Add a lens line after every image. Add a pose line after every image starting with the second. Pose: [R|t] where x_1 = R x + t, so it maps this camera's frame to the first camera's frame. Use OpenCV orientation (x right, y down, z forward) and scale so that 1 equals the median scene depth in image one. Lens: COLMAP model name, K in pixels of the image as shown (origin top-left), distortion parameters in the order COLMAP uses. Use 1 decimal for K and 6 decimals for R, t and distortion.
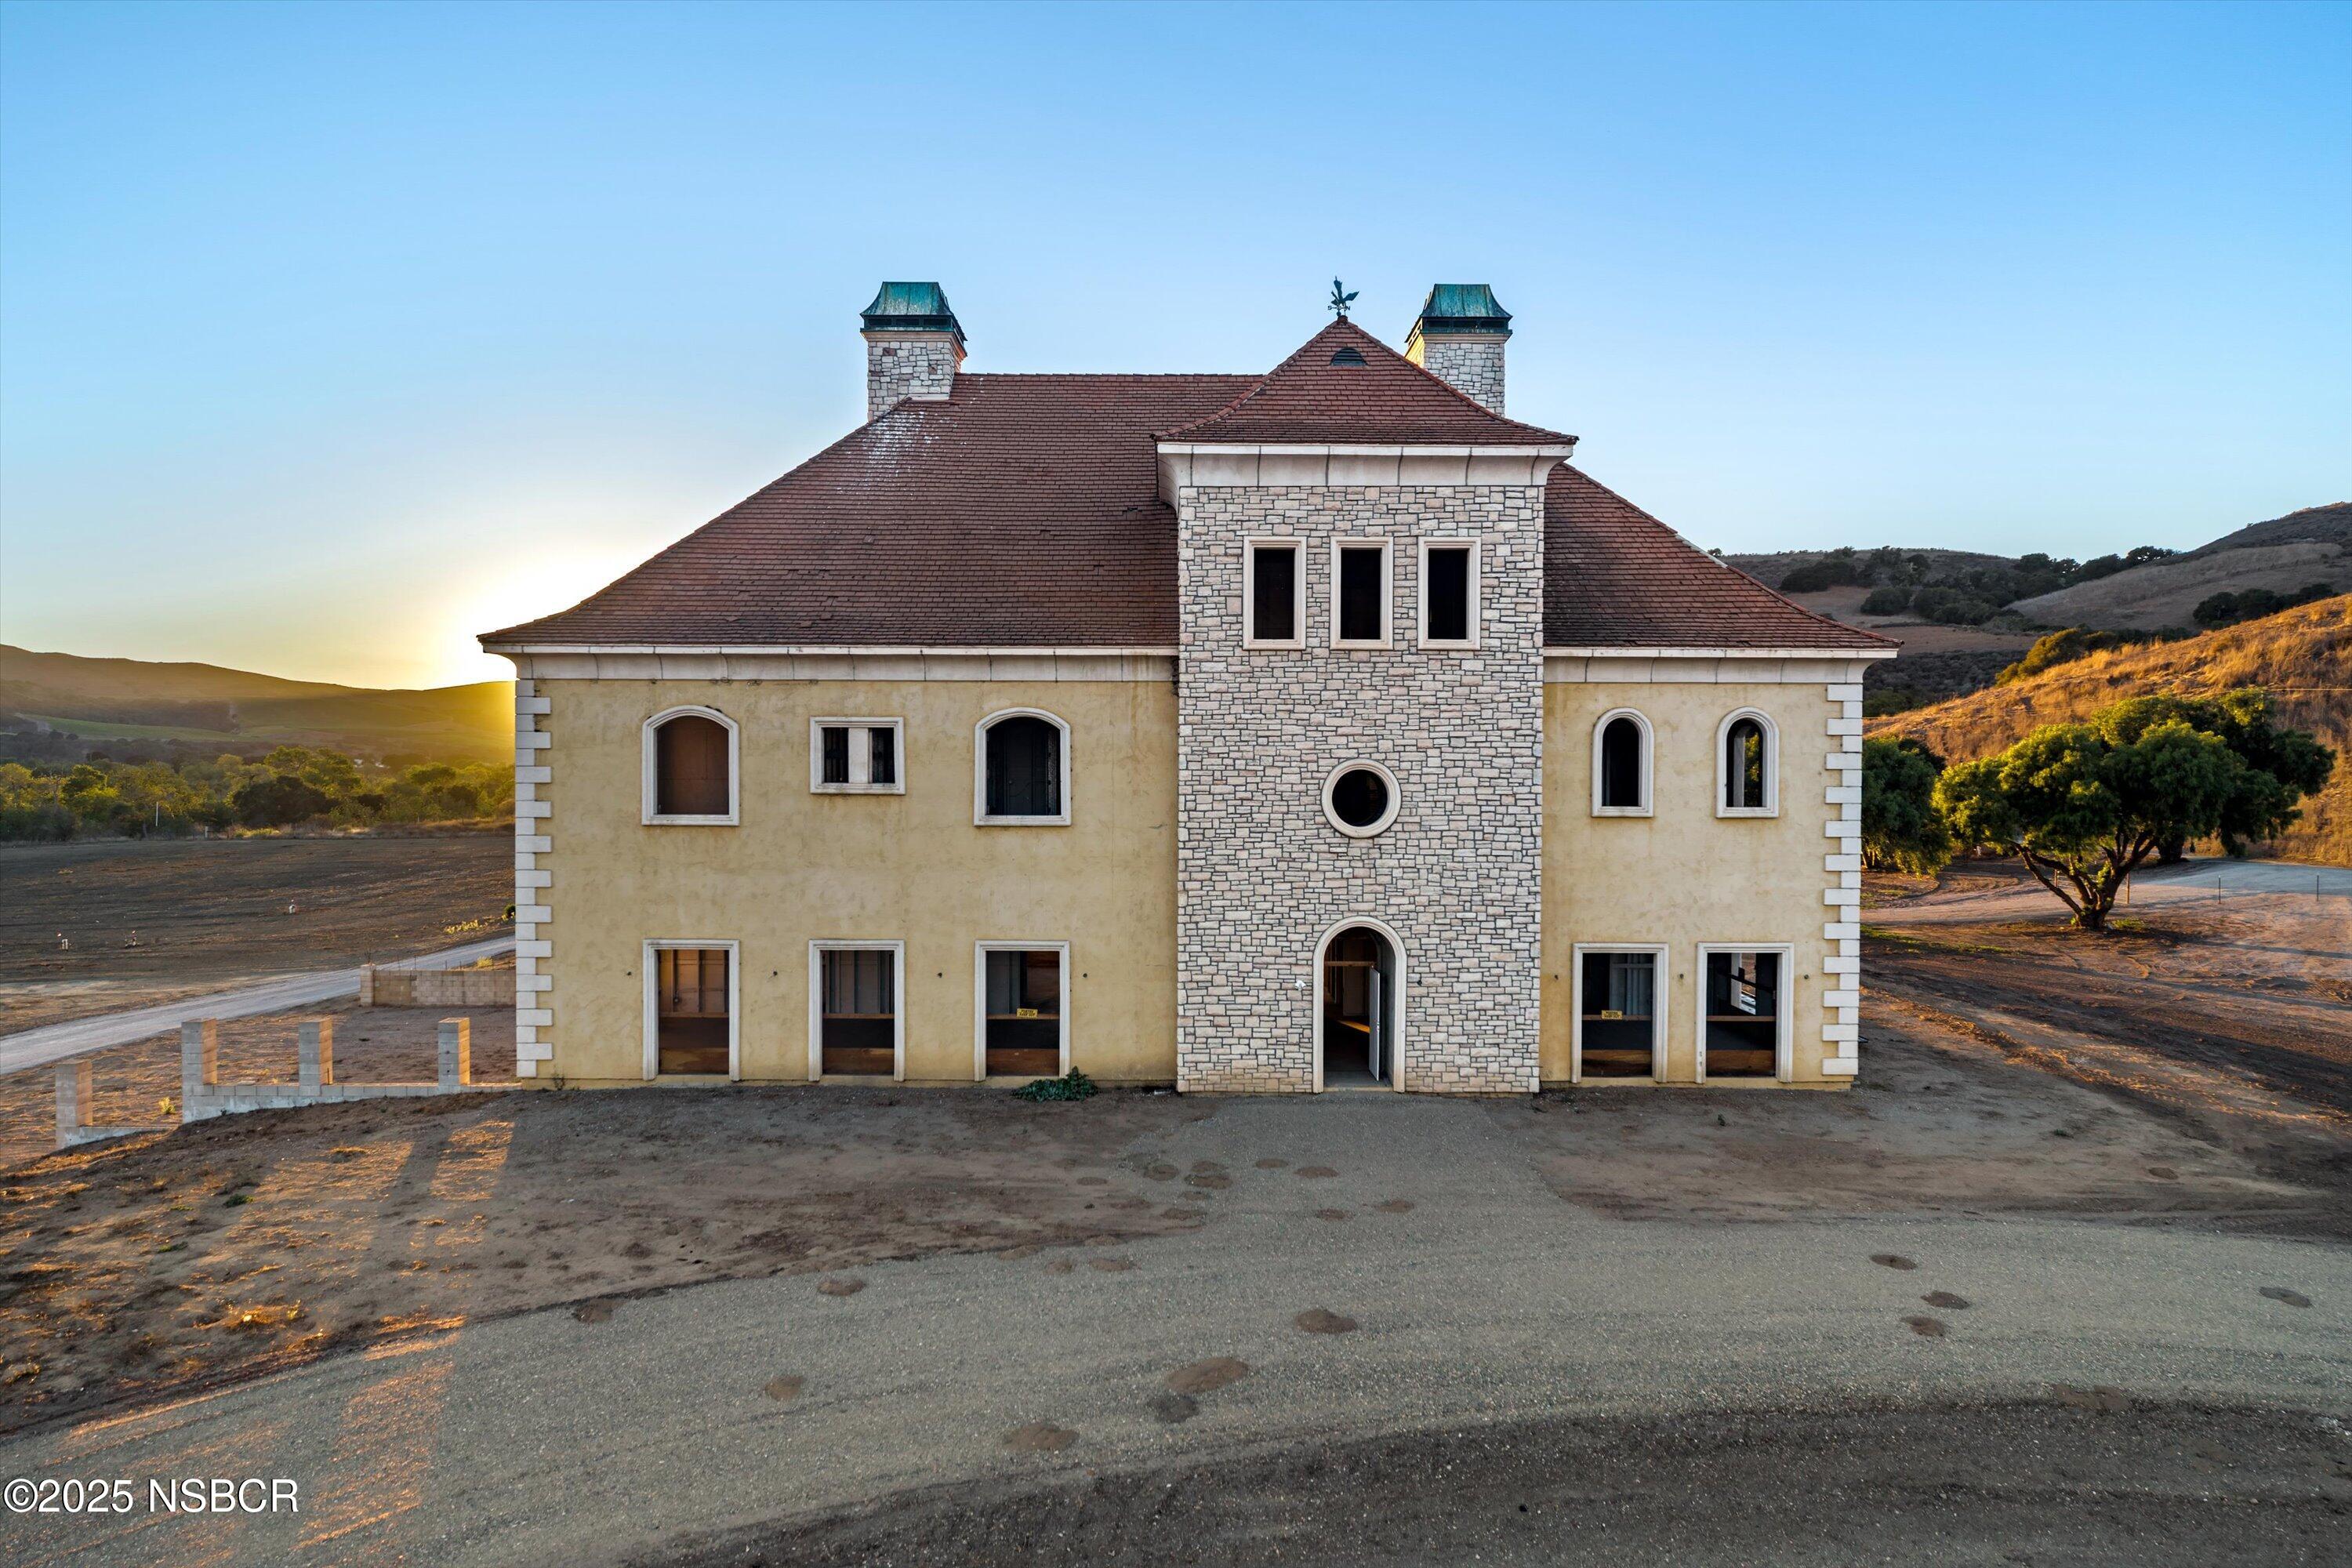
lens RADIAL K [[1200.5, 0, 1156.5], [0, 1200.5, 786.5], [0, 0, 1]] dist [0.000099, 0.000128]
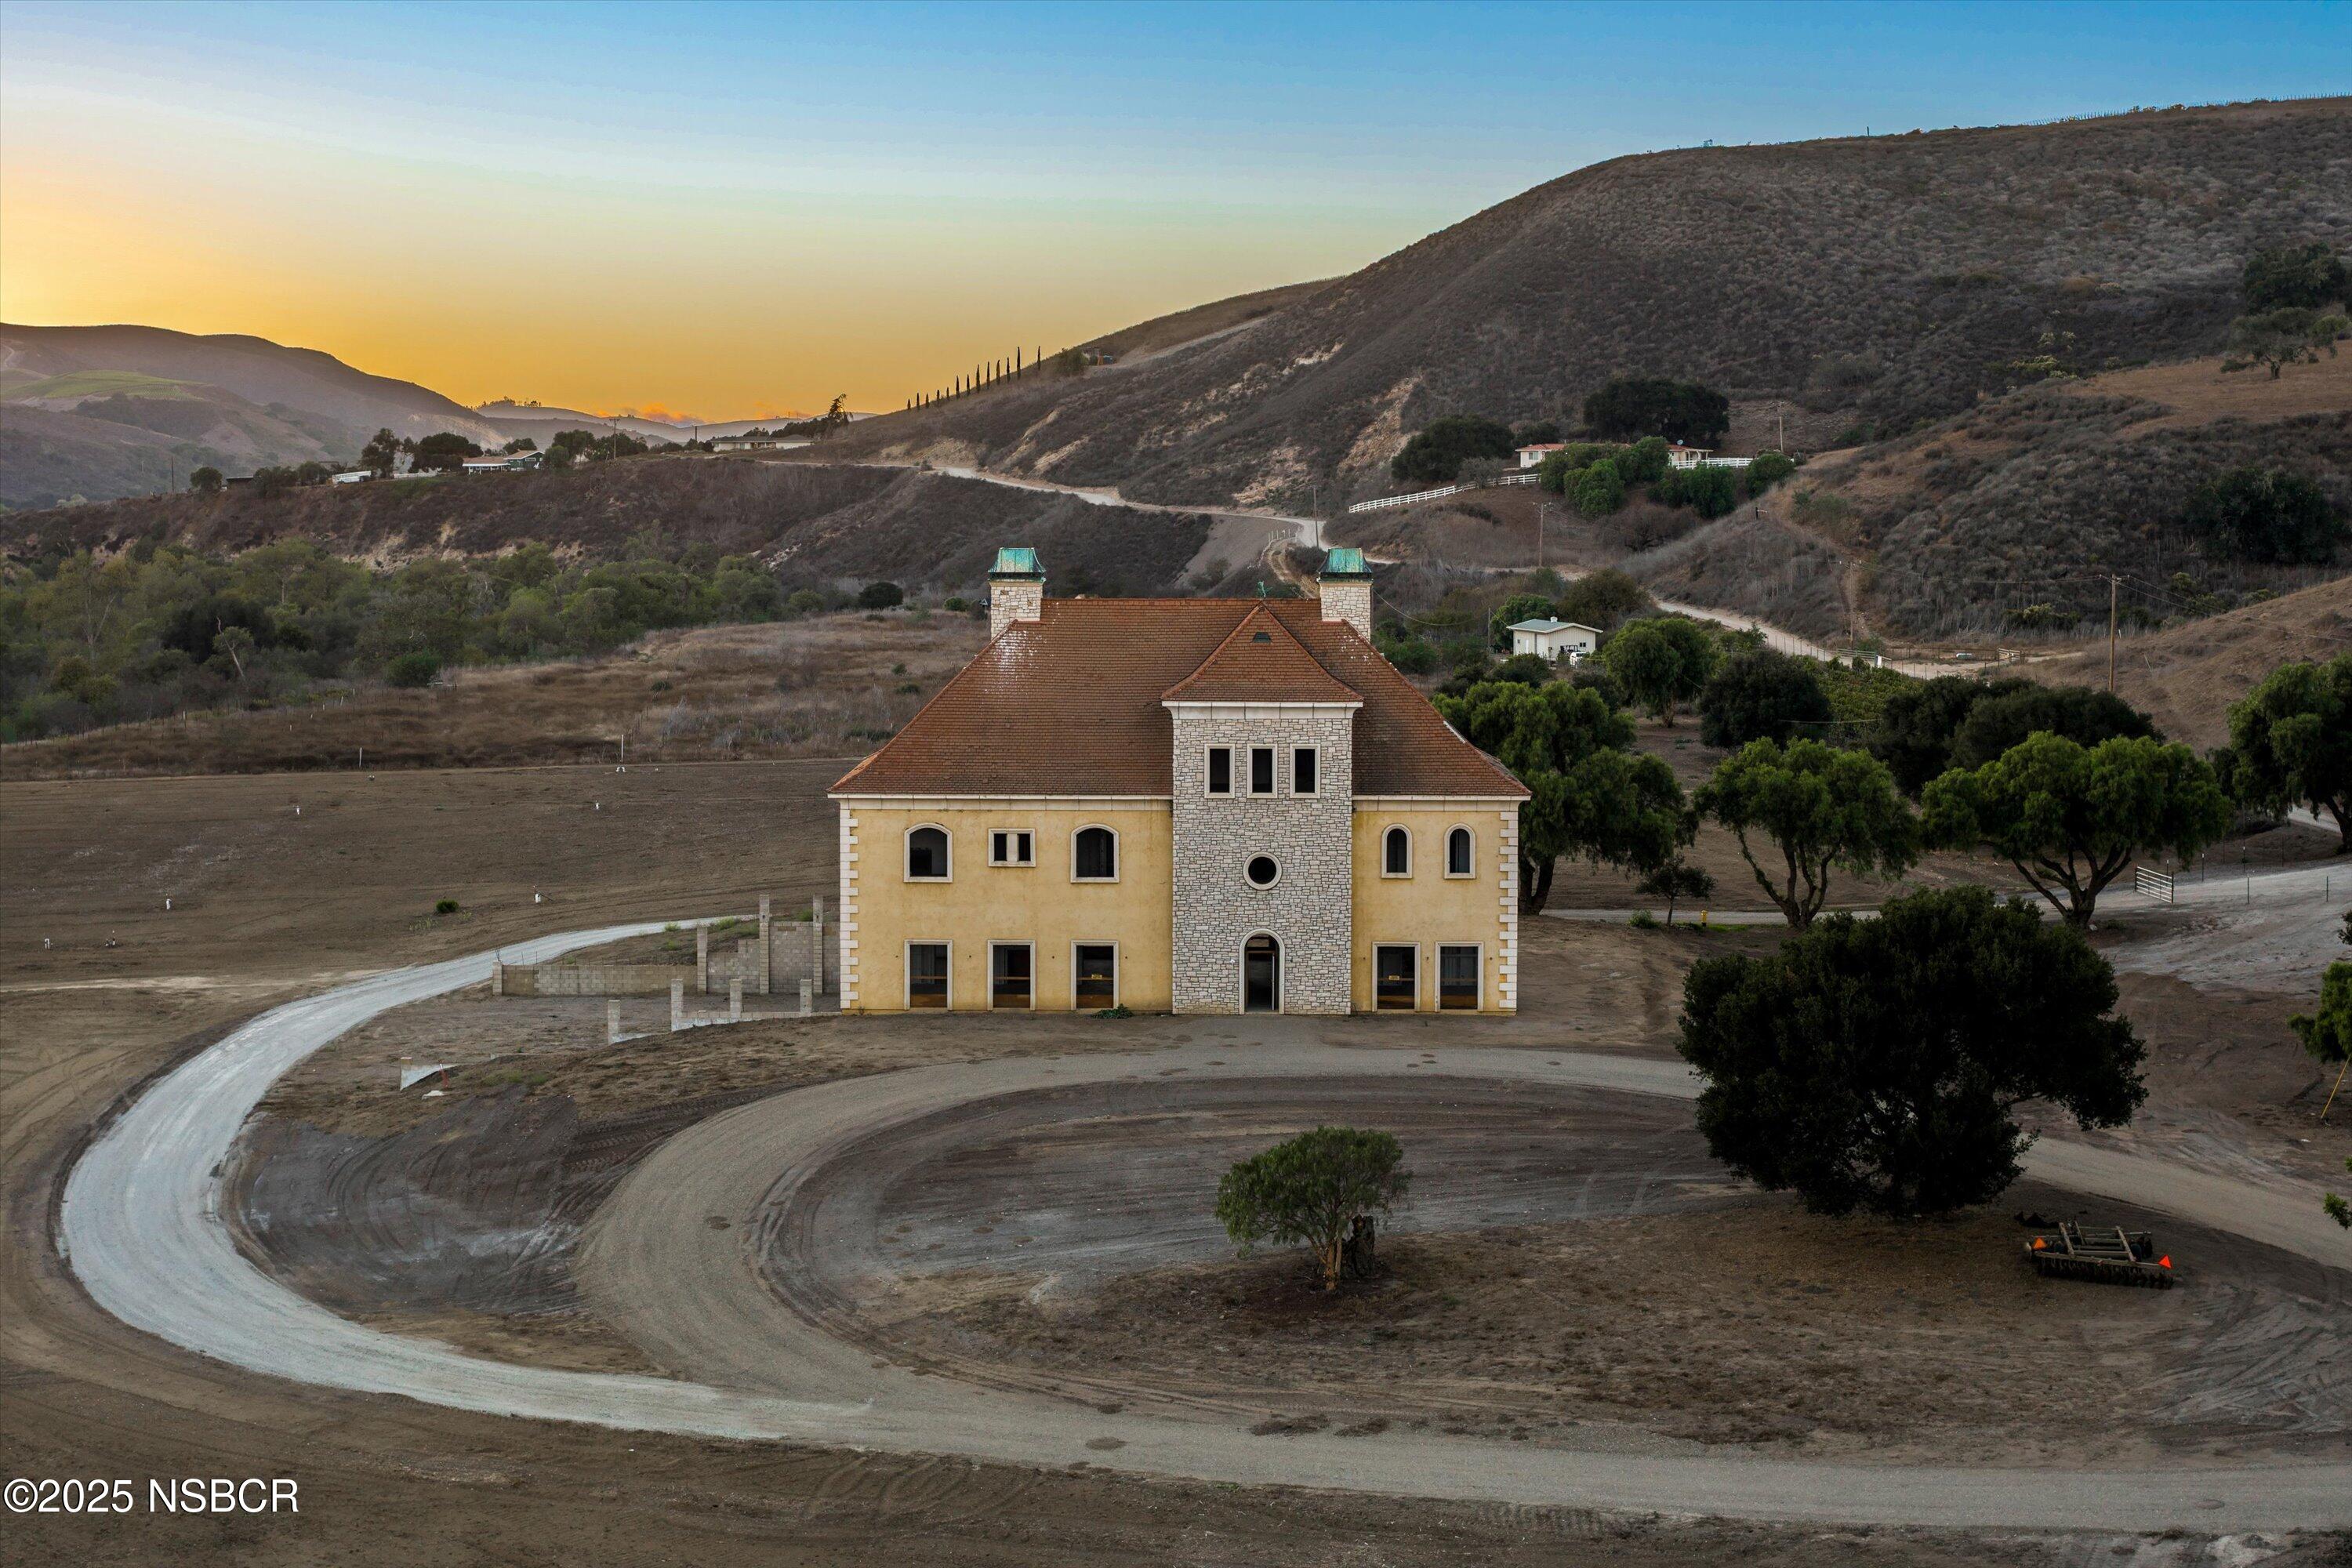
lens RADIAL K [[3481.7, 0, 1172.1], [0, 3481.7, 651.5], [0, 0, 1]] dist [-0.001424, -0.004449]
pose [[0.999995, 0.000189, -0.003263, 0.035928], [-0.000045, 0.999031, 0.044011, -0.612434], [0.003268, -0.044010, 0.999026, -4.814094]]
